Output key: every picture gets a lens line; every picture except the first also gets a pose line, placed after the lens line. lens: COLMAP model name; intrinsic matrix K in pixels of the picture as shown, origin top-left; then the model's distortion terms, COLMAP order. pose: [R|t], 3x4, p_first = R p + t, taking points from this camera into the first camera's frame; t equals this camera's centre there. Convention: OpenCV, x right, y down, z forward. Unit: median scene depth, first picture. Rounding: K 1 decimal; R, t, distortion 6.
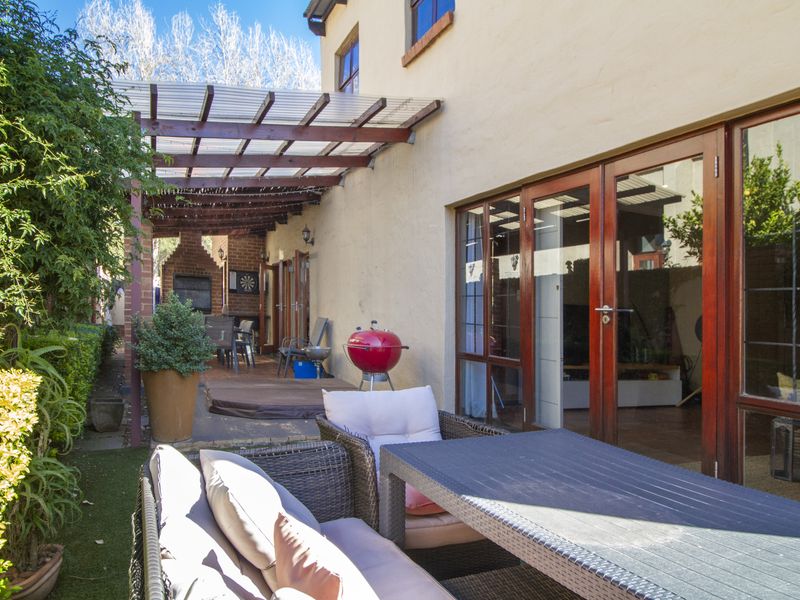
lens RADIAL K [[524.2, 0, 400.3], [0, 524.2, 301.2], [0, 0, 1]] dist [0.010583, 0.002030]
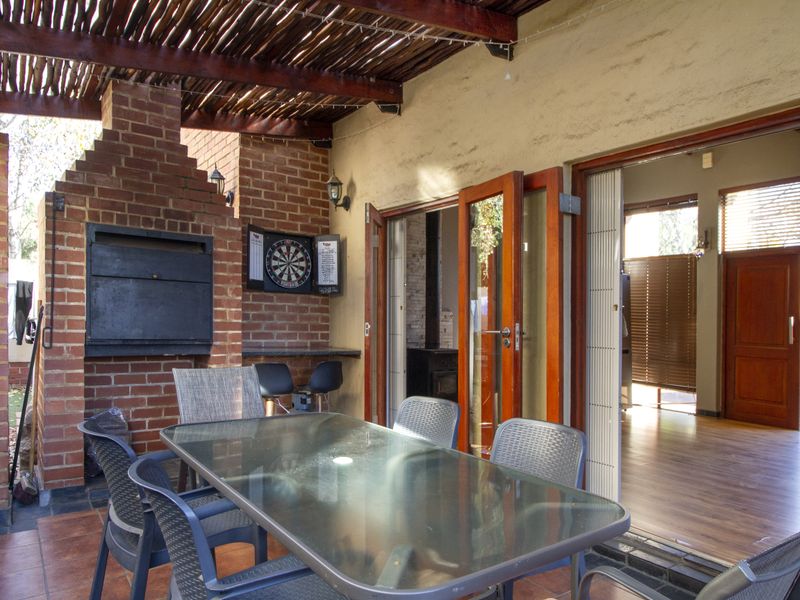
lens RADIAL K [[524.2, 0, 396.7], [0, 524.2, 306.2], [0, 0, 1]] dist [0.010583, 0.002030]
pose [[0.982880, -0.008863, 0.184032, -0.288797], [0.007567, 0.999941, 0.007746, -0.007190], [-0.184090, -0.006221, 0.982890, 0.618241]]
